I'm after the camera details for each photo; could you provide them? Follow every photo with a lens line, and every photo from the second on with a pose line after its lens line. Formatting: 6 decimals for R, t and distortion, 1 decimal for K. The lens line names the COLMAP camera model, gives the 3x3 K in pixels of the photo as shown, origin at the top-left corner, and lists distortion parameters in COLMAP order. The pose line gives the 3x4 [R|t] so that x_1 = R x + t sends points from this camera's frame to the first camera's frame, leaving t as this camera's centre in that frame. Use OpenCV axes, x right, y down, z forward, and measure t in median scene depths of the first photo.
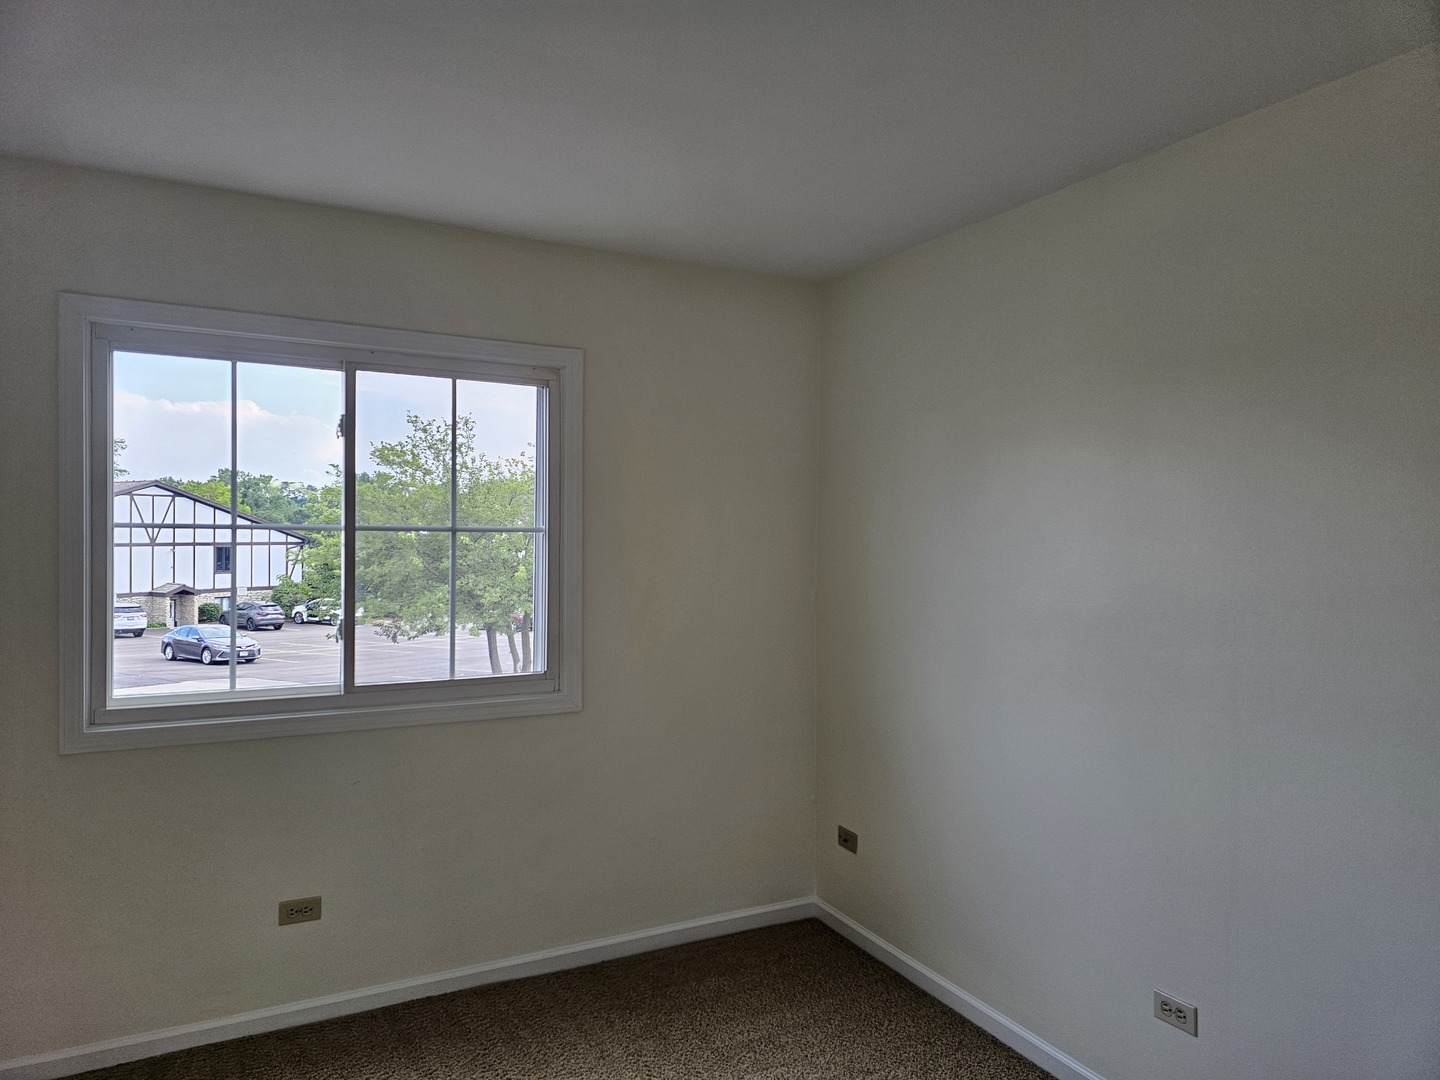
lens RADIAL K [[977.6, 0, 720.5], [0, 977.6, 557.5], [0, 0, 1]] dist [0.080259, -0.076851]
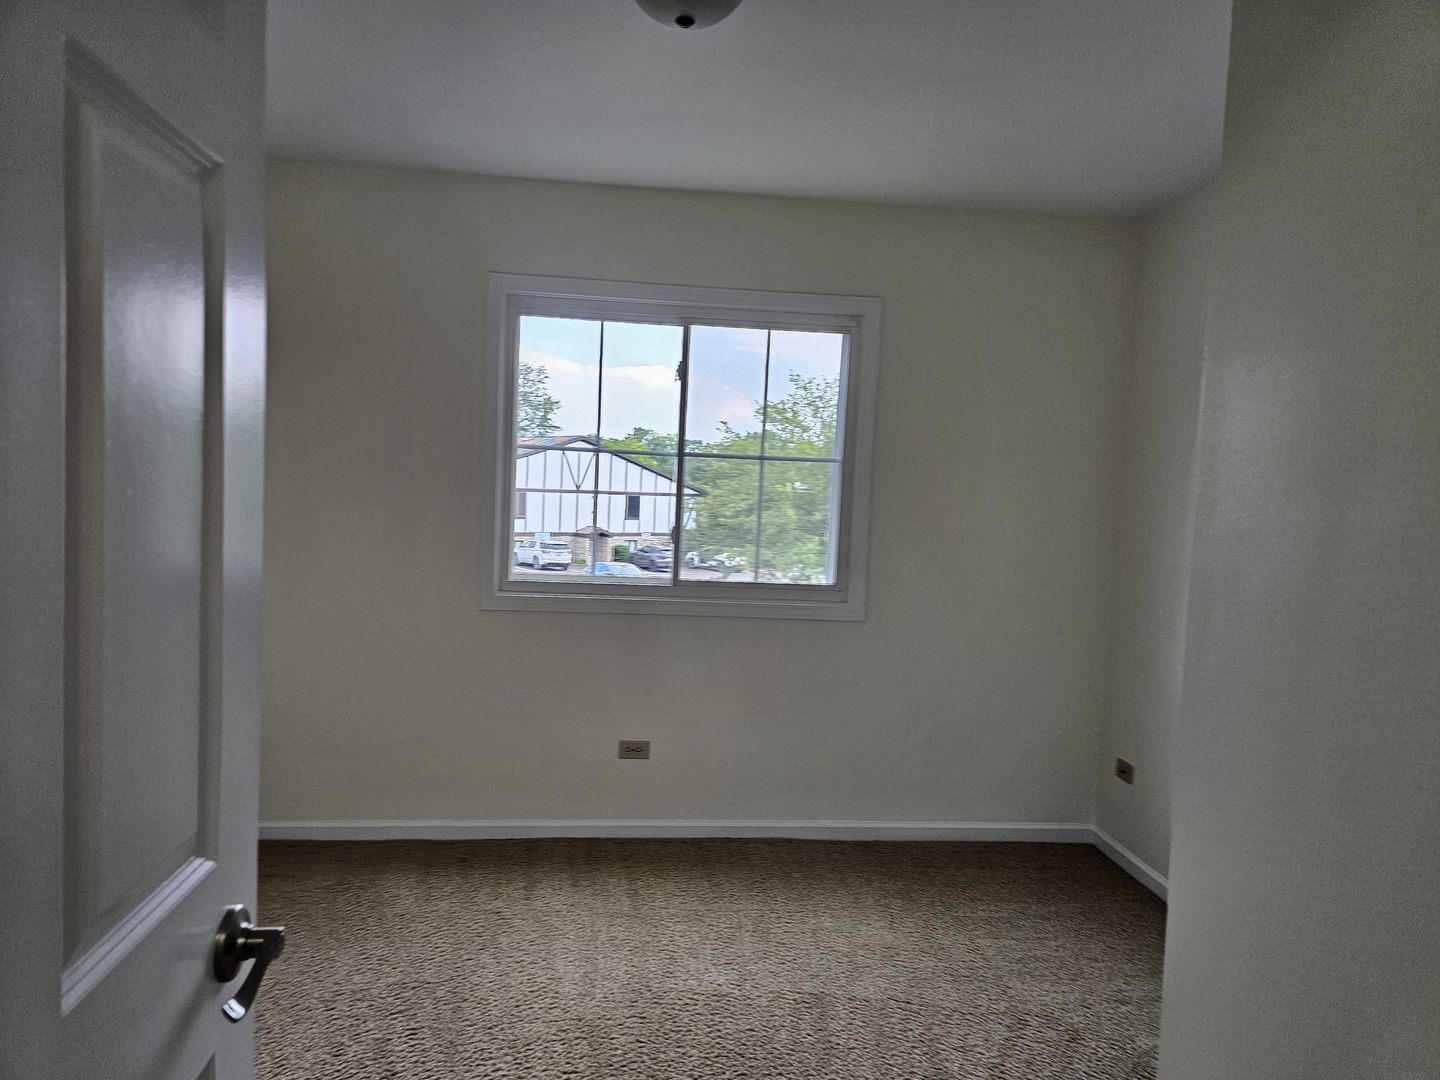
lens RADIAL K [[977.6, 0, 720.5], [0, 977.6, 557.5], [0, 0, 1]] dist [0.080259, -0.076851]
pose [[0.930246, 0.053837, -0.362966, 0.101441], [-0.038170, 0.998009, 0.050204, 0.029916], [0.364946, -0.032847, 0.930449, -0.104704]]
